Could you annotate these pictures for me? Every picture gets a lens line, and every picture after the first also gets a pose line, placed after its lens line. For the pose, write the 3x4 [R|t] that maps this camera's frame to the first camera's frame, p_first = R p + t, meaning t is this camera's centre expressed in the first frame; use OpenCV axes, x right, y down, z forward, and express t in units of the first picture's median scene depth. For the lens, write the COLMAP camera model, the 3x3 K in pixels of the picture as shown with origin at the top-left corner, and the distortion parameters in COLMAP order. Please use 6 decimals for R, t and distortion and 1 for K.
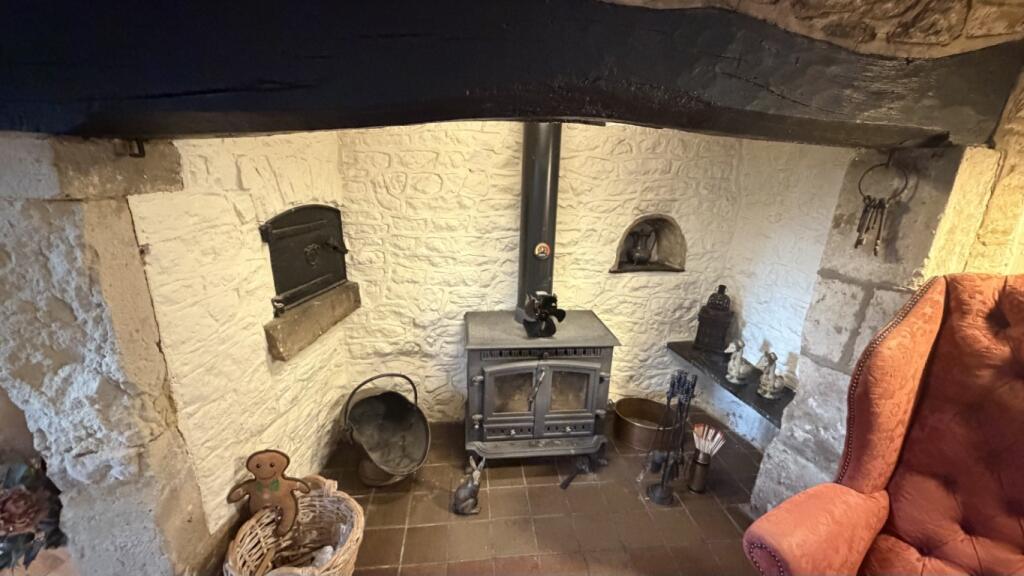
lens RADIAL K [[409.3, 0, 509.5], [0, 409.3, 290.5], [0, 0, 1]] dist [0.000790, 0.000863]
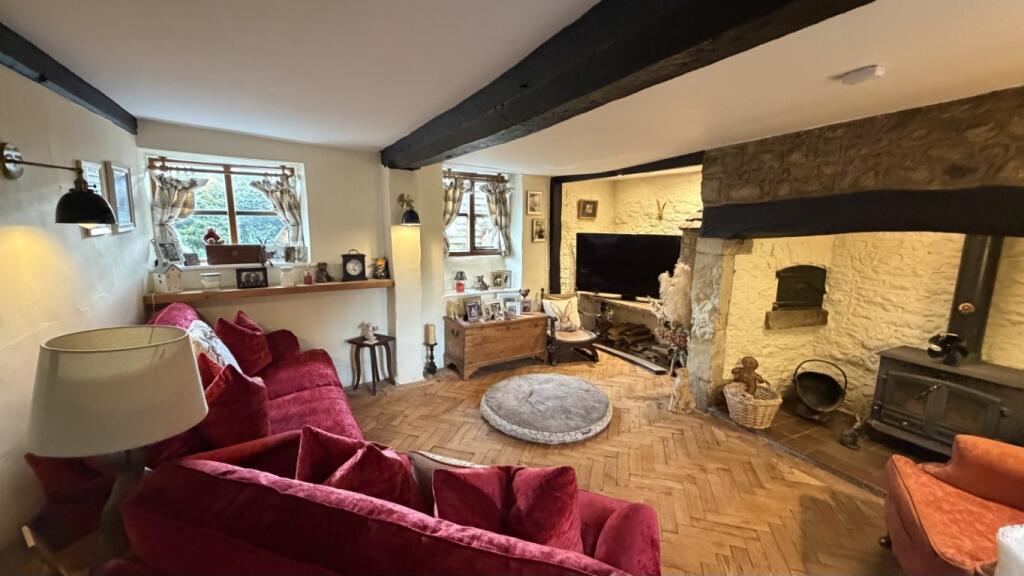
lens RADIAL K [[409.3, 0, 511.6], [0, 409.3, 287.9], [0, 0, 1]] dist [0.000790, 0.000863]
pose [[0.347187, 0.125441, -0.929368, 0.810594], [-0.284741, 0.958329, 0.022979, 0.241490], [0.893523, 0.256652, 0.368438, -0.923477]]
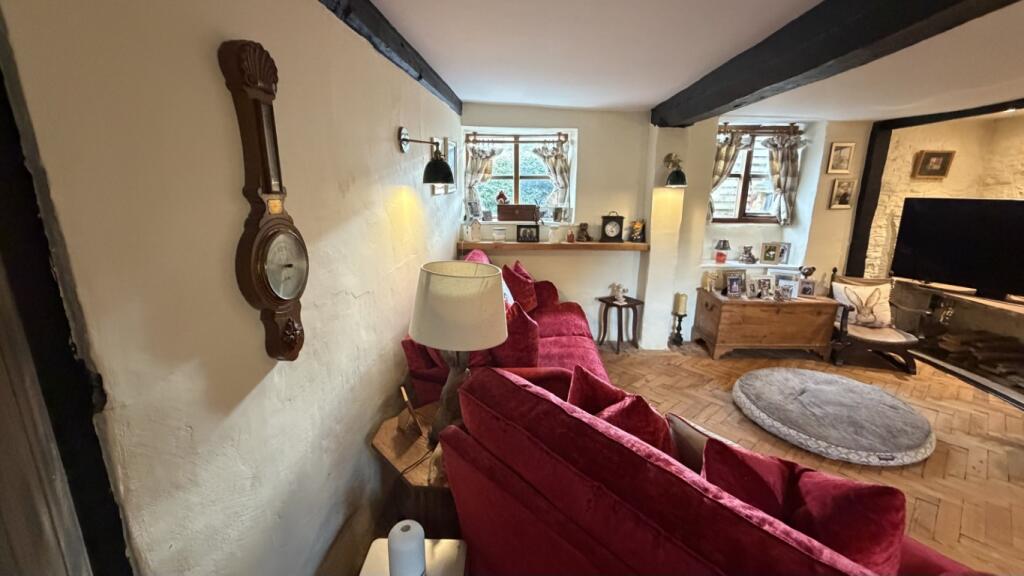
lens RADIAL K [[409.3, 0, 509.4], [0, 409.3, 288.1], [0, 0, 1]] dist [0.000790, 0.000863]
pose [[-0.218696, 0.207892, -0.953390, 0.811448], [-0.305547, 0.913318, 0.269242, 0.274837], [0.926722, 0.350187, -0.136218, -0.977165]]
